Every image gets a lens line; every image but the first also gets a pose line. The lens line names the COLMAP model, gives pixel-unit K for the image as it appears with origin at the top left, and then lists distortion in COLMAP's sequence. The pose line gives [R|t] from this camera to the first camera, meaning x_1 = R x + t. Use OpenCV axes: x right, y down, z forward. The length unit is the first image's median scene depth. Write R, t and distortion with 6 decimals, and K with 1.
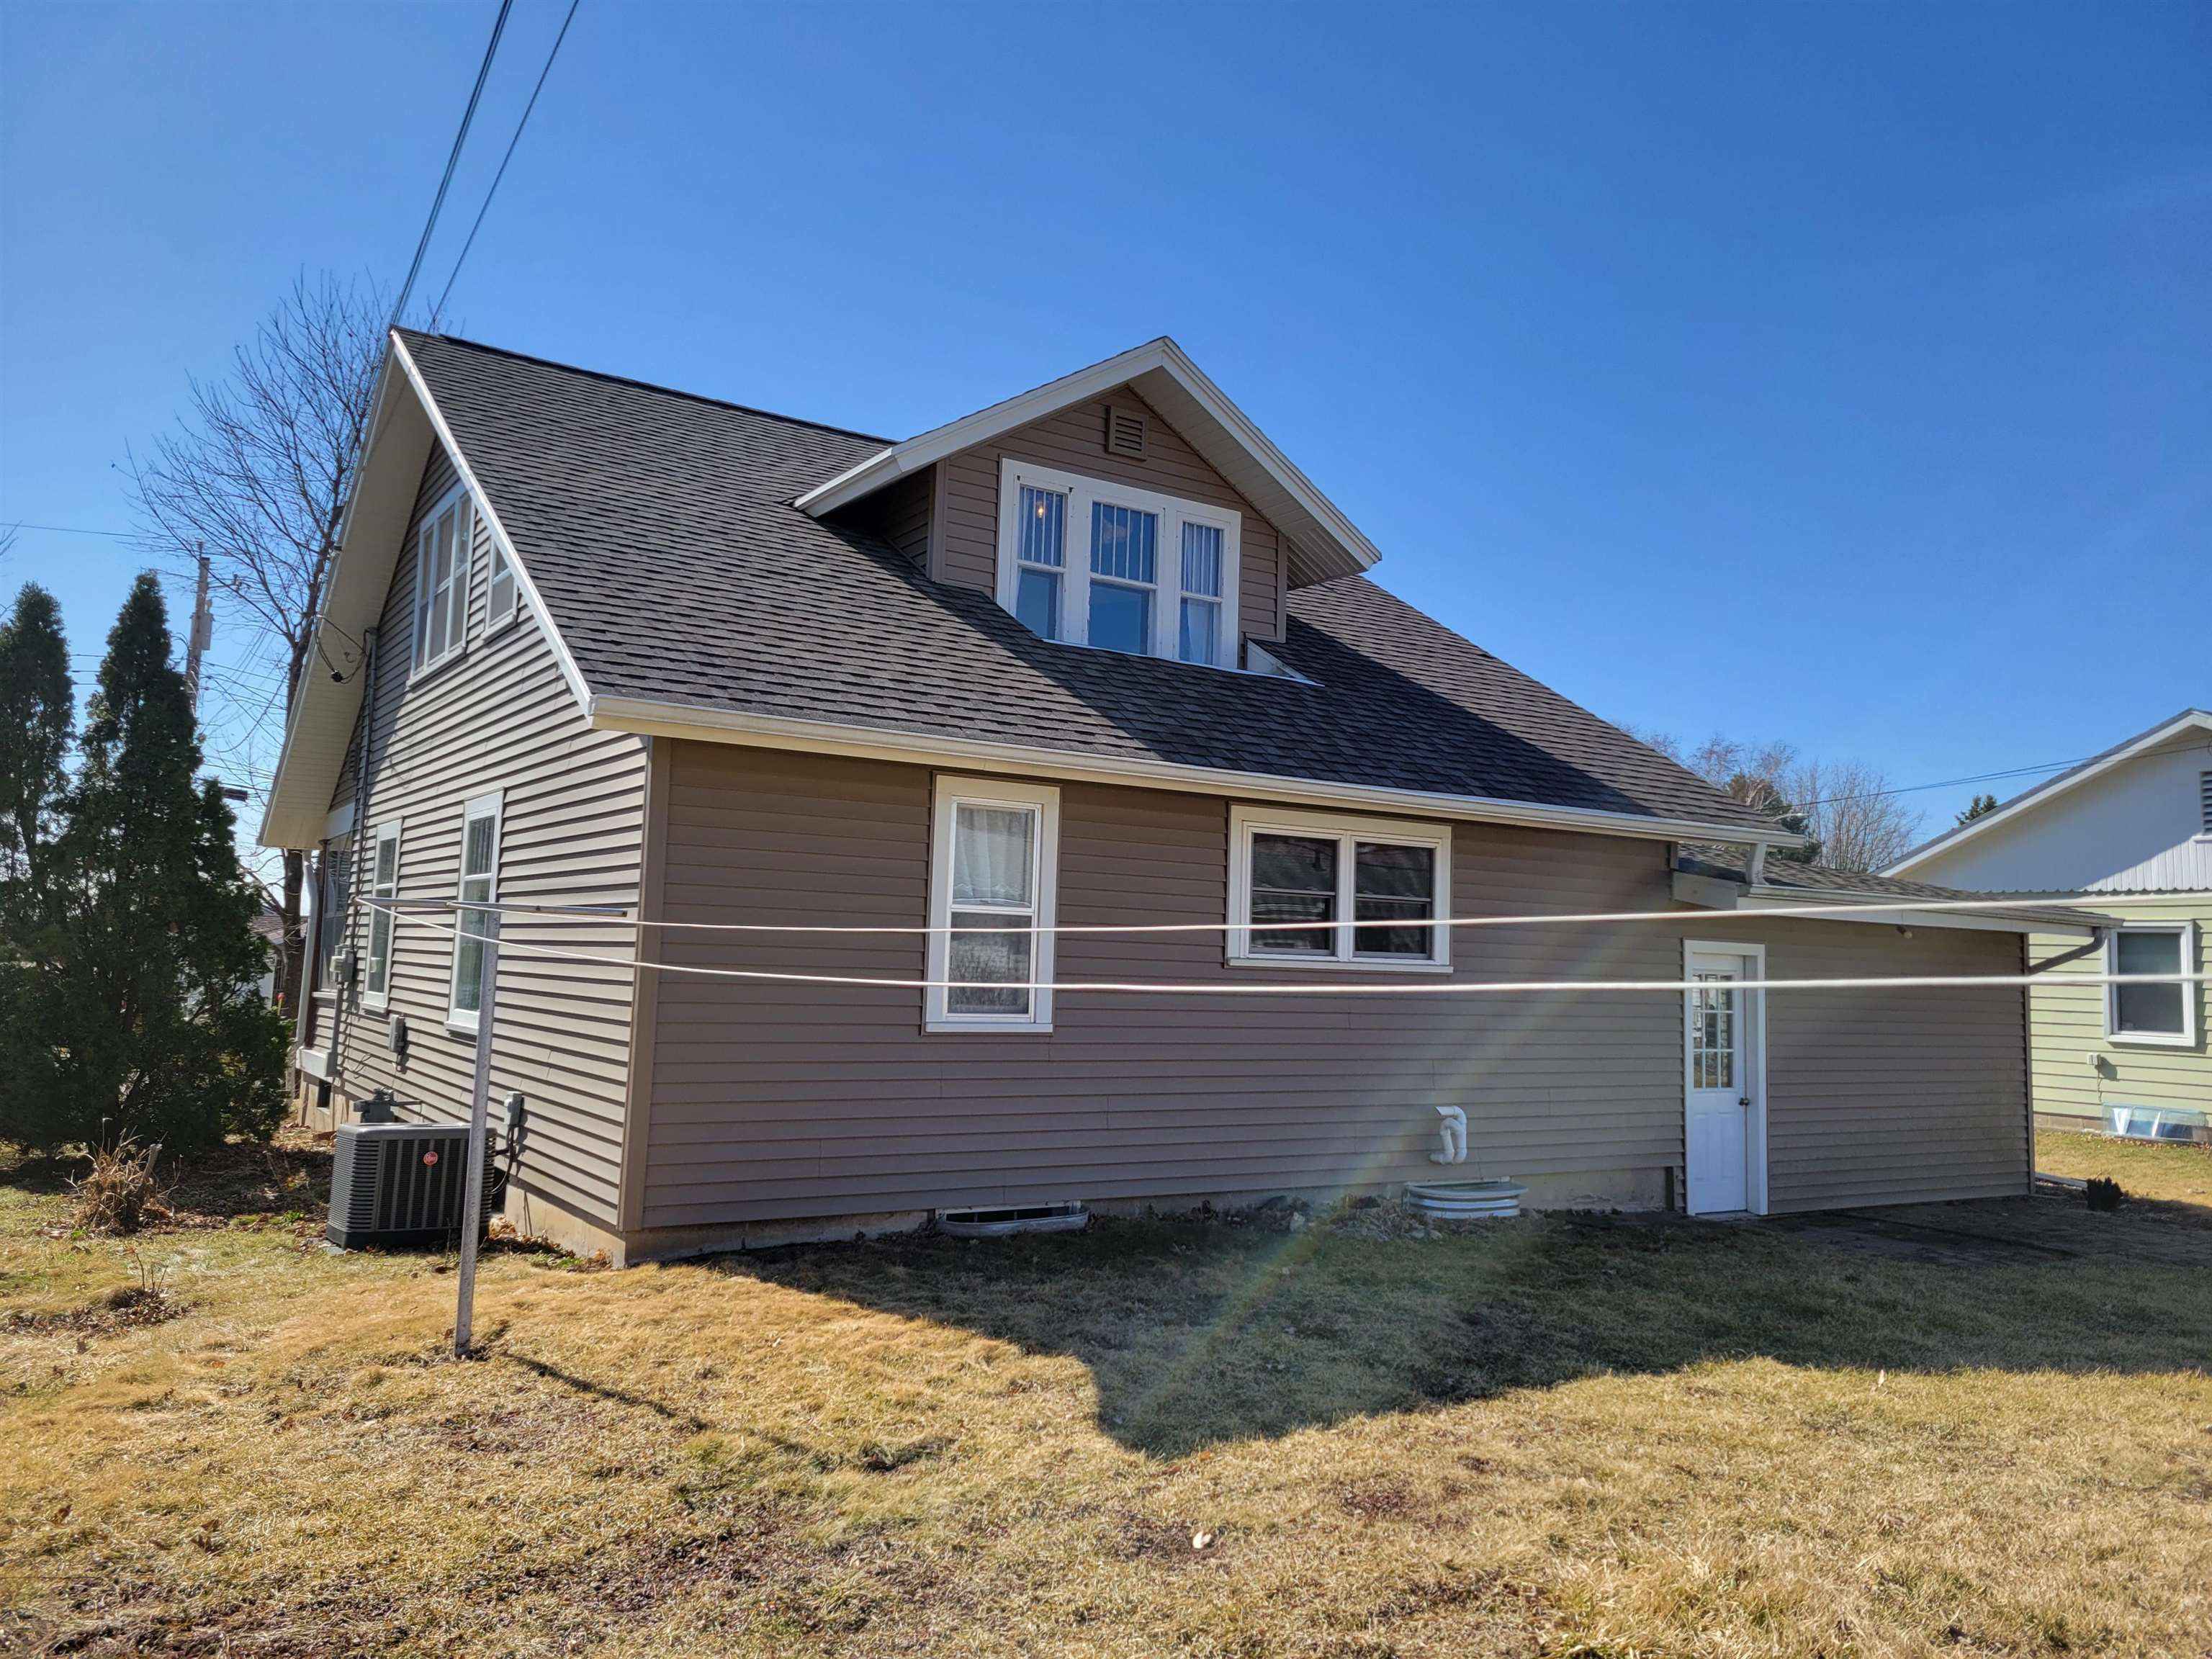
lens RADIAL K [[1656.4, 0, 1106.0], [0, 1656.4, 829.5], [0, 0, 1]] dist [0.046017, 0.001235]
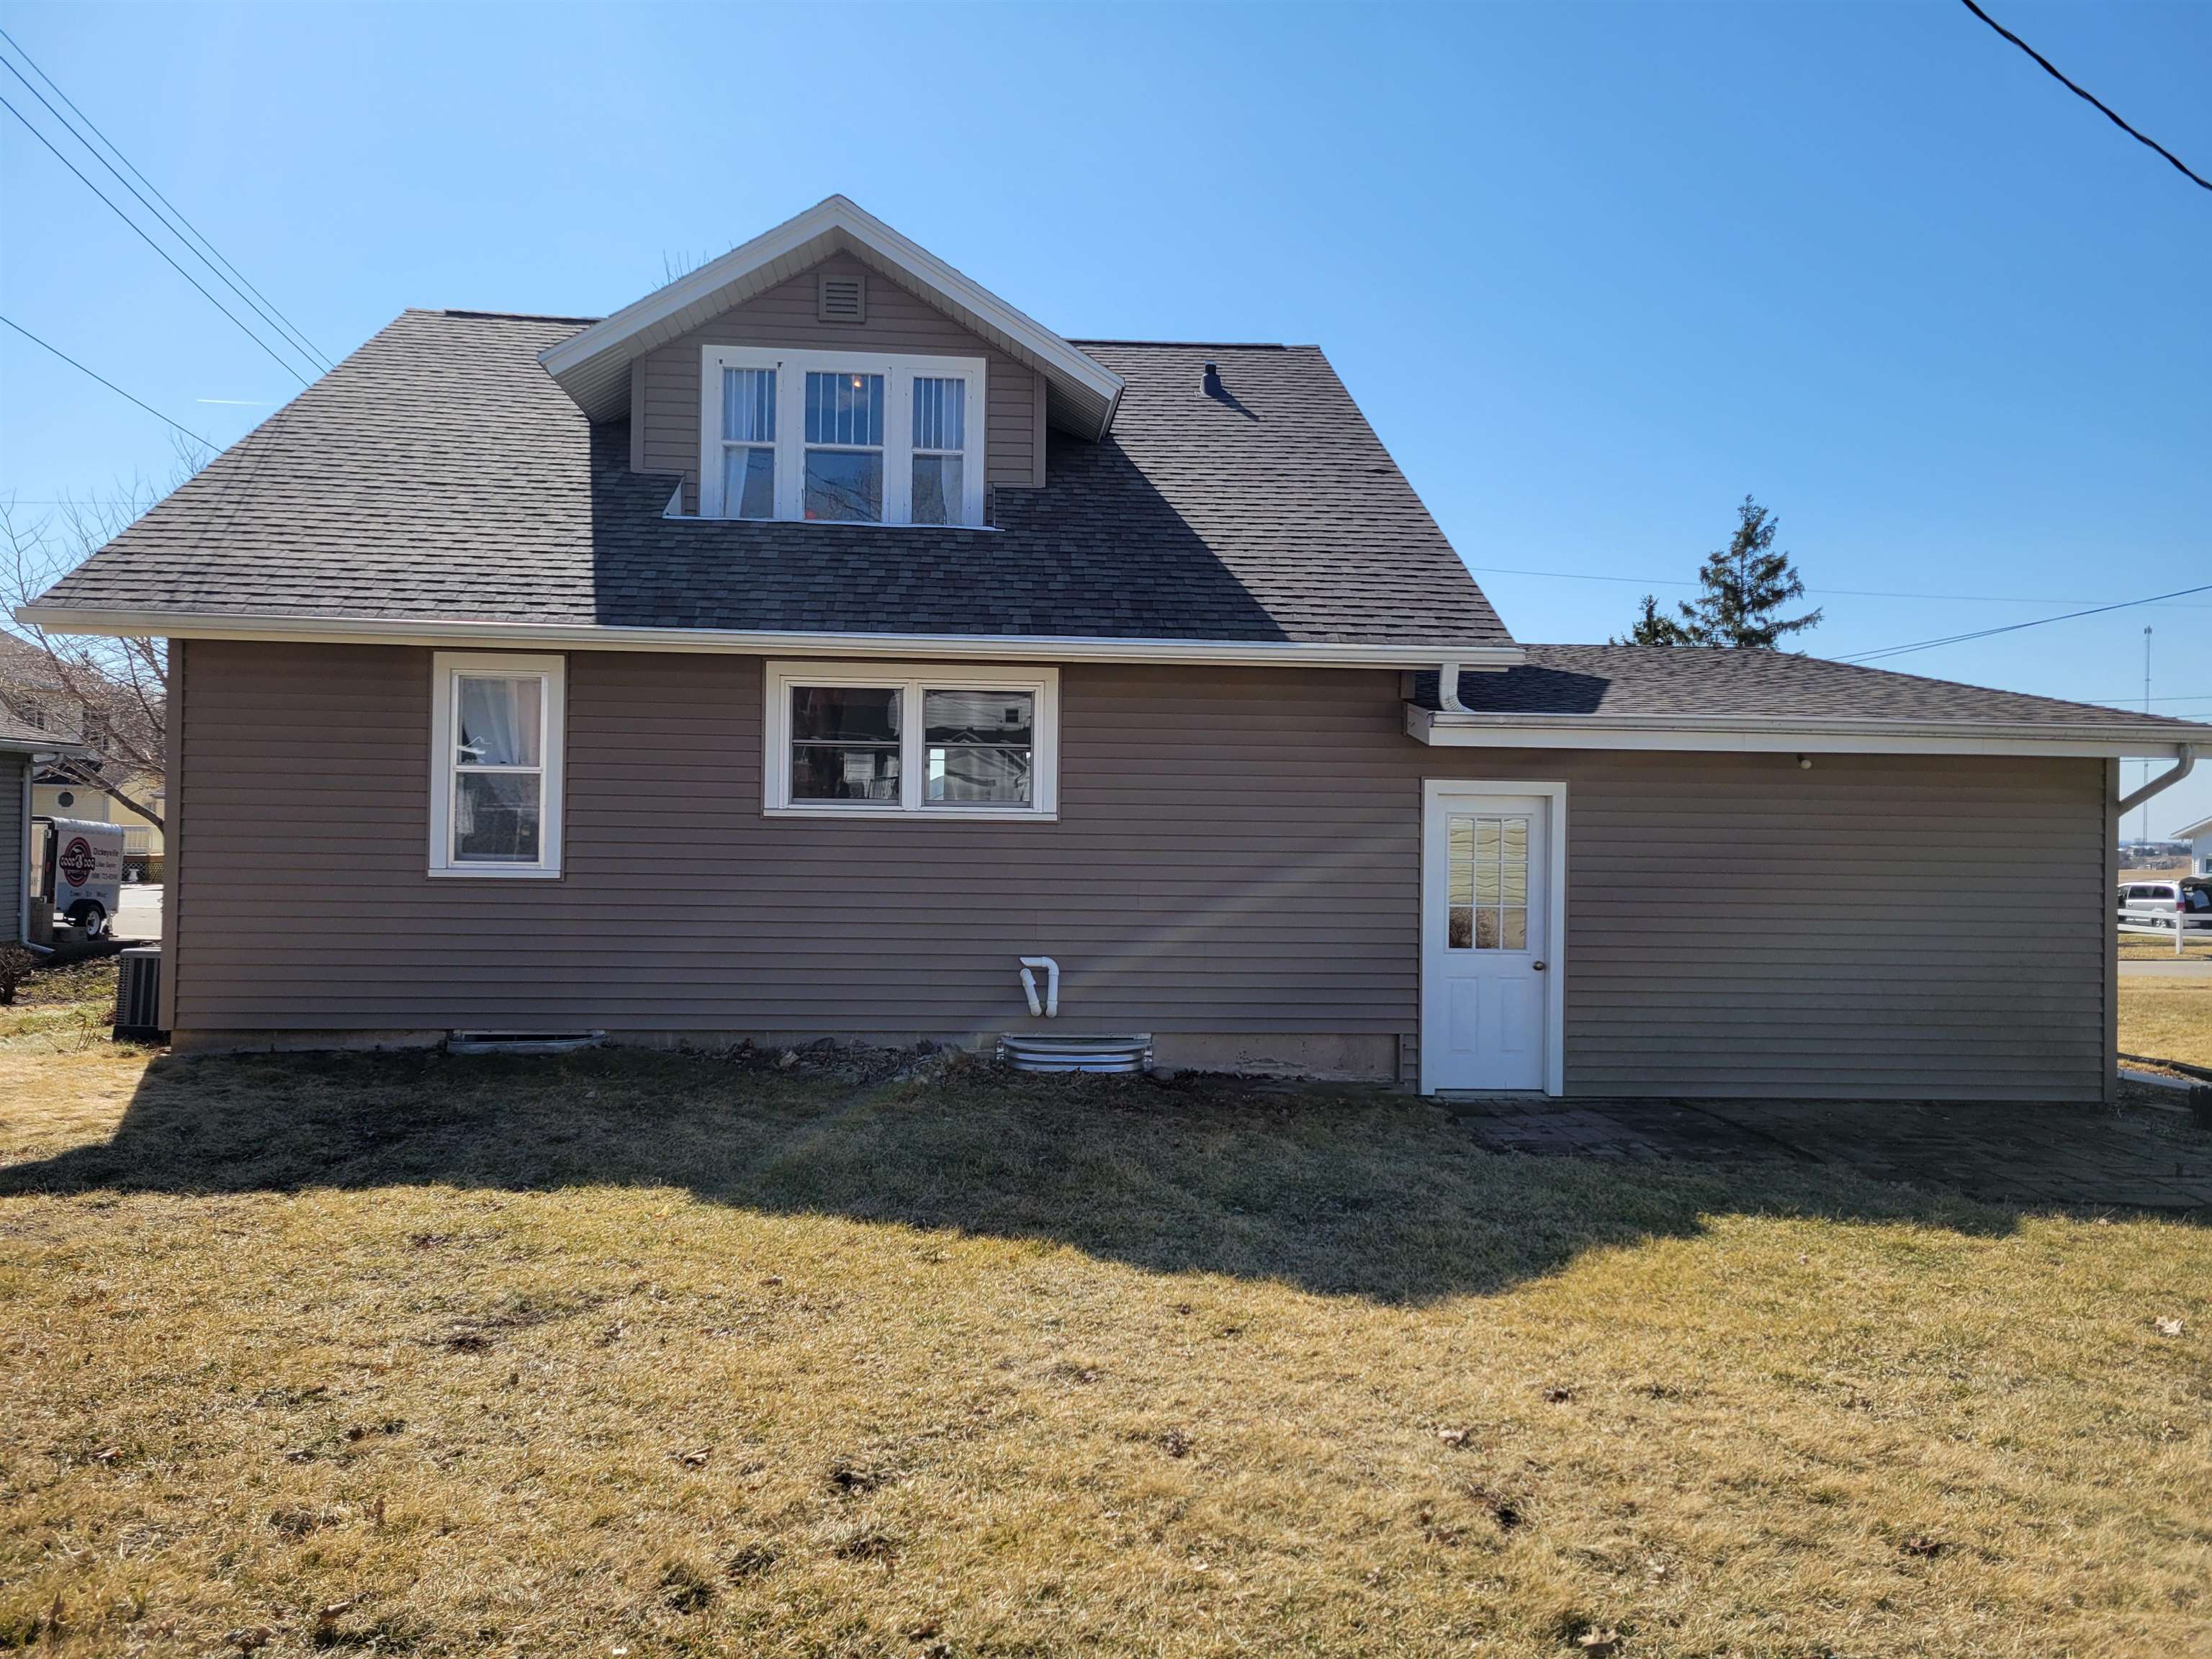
lens RADIAL K [[1656.4, 0, 1106.0], [0, 1656.4, 829.5], [0, 0, 1]] dist [0.046017, 0.001235]
pose [[0.877240, -0.015777, -0.479792, 0.654005], [0.050530, 0.996942, 0.059604, 0.033596], [0.477385, -0.076531, 0.875355, 0.163023]]
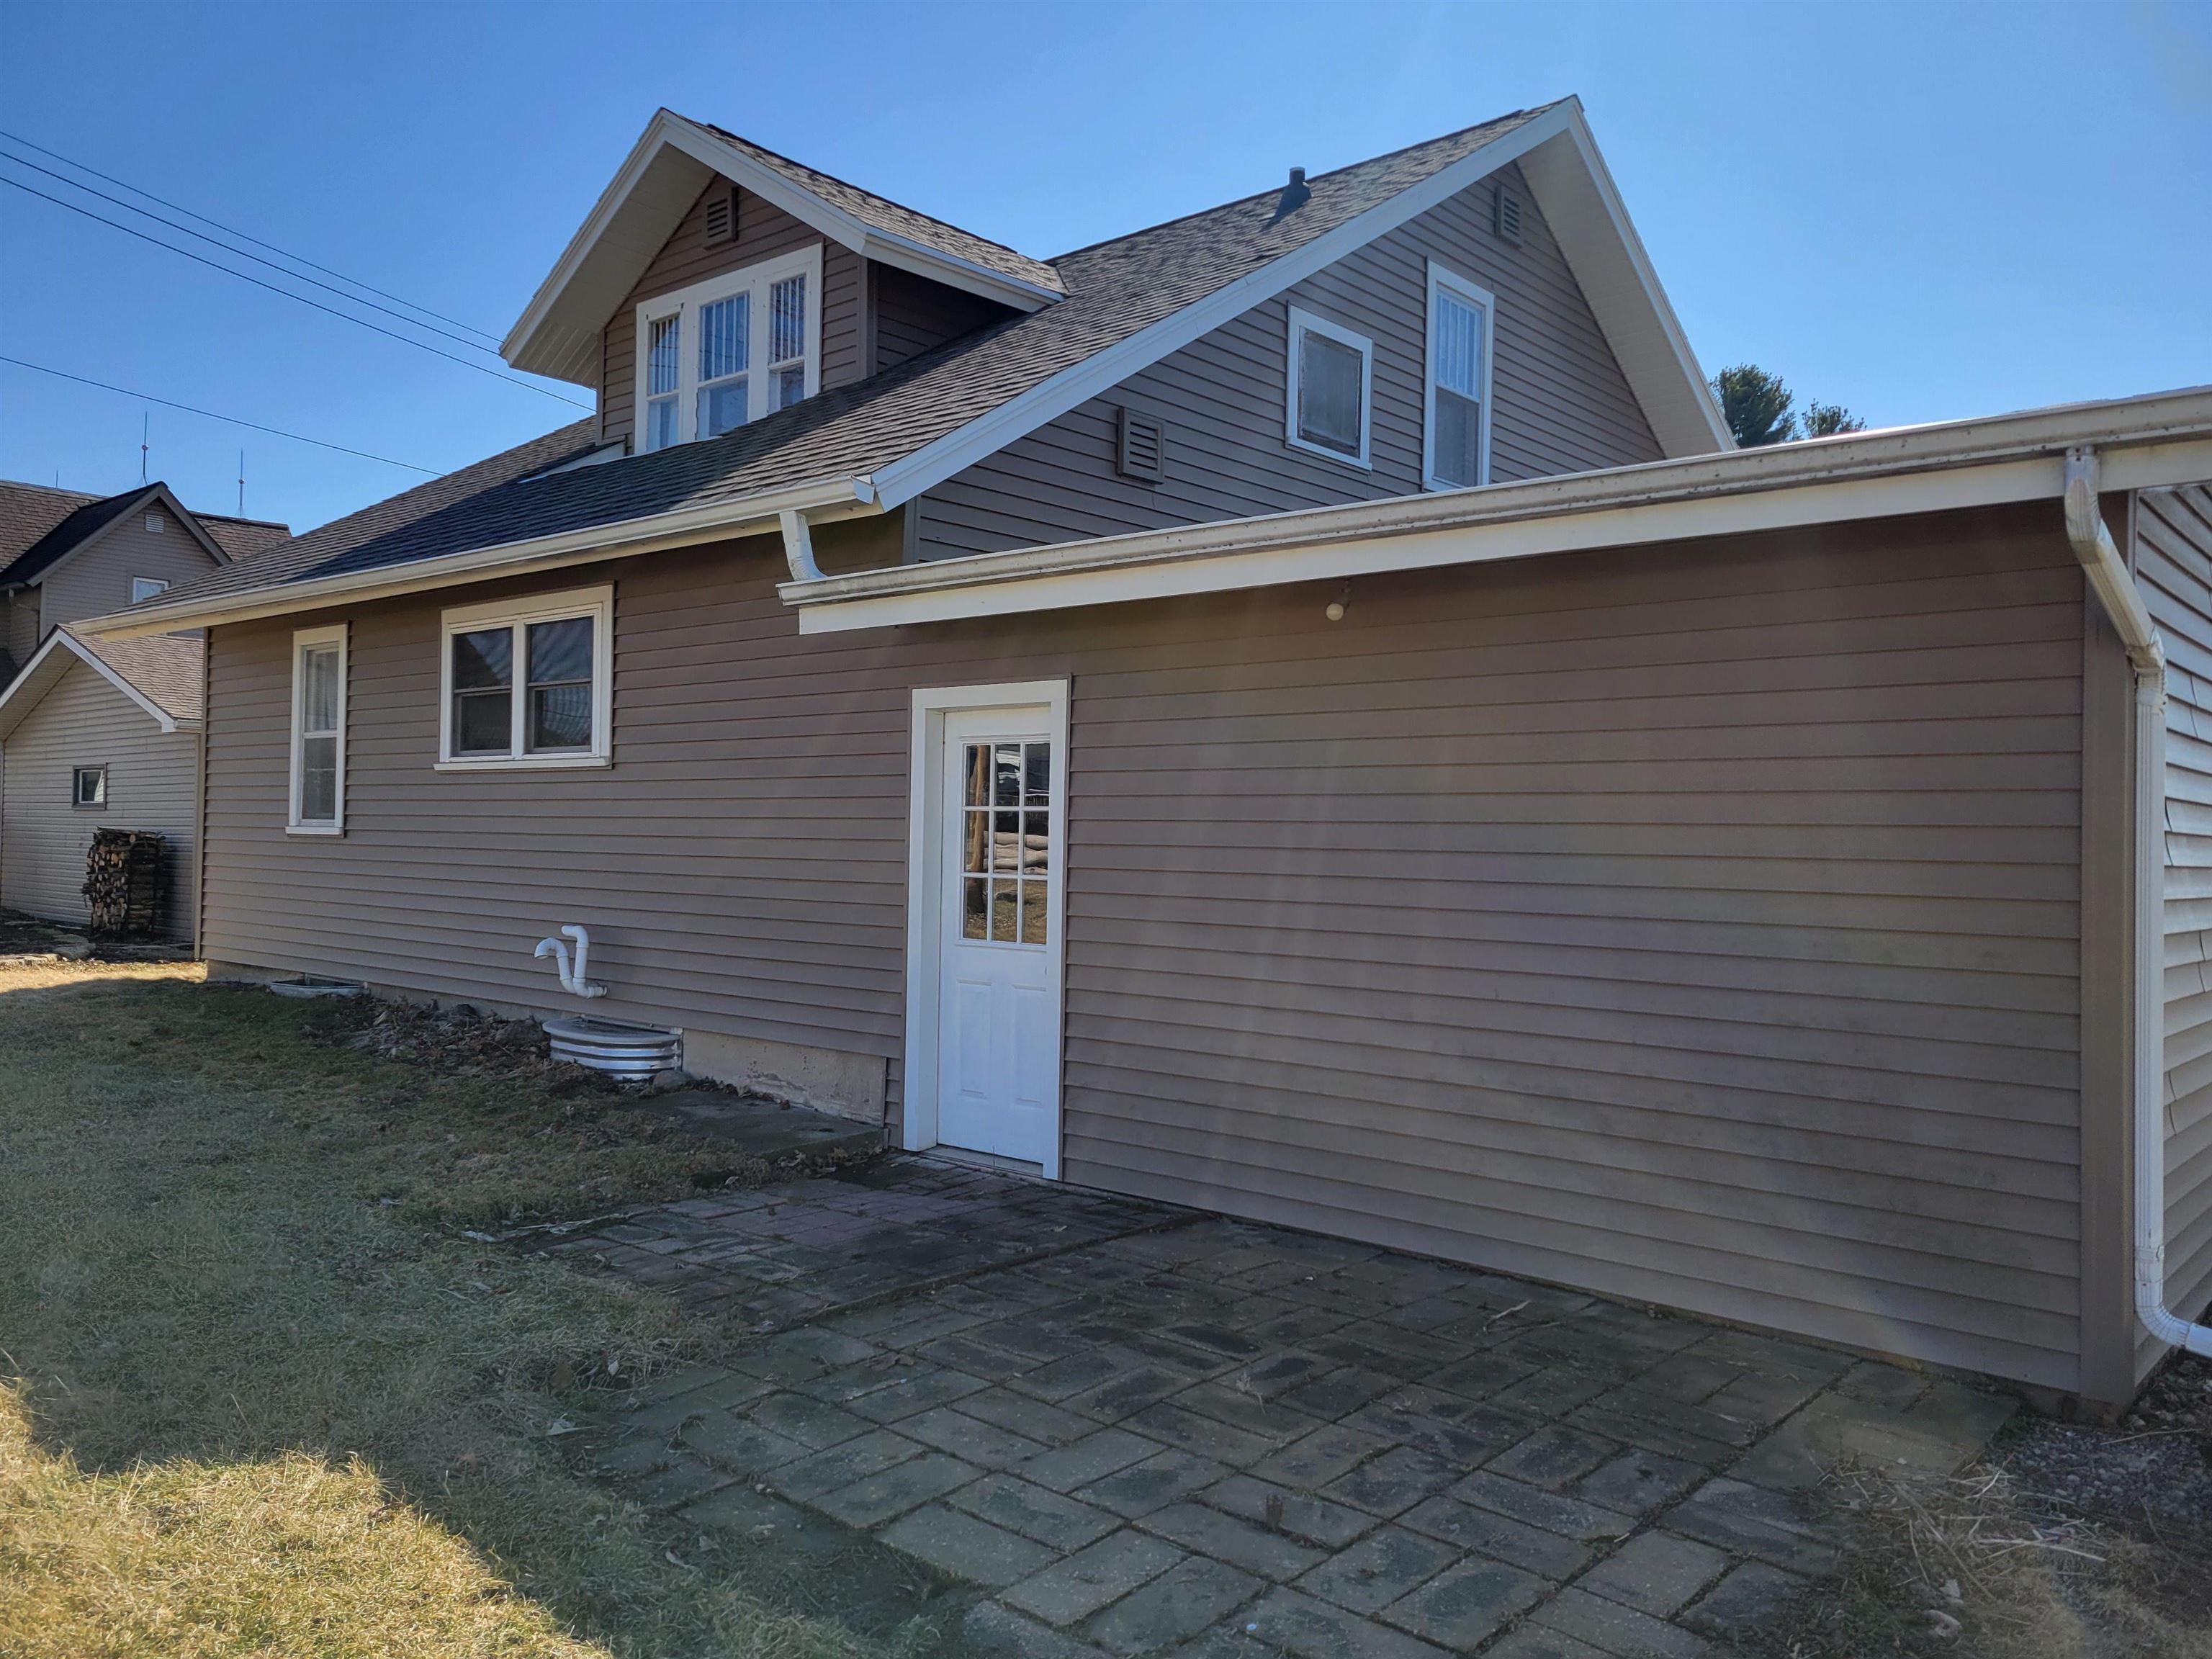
lens RADIAL K [[1656.4, 0, 1106.0], [0, 1656.4, 829.5], [0, 0, 1]] dist [0.046017, 0.001235]
pose [[0.273666, -0.031125, -0.961321, 0.993936], [0.069881, 0.997478, -0.012402, 0.136152], [0.959283, -0.063784, 0.275151, 0.949454]]
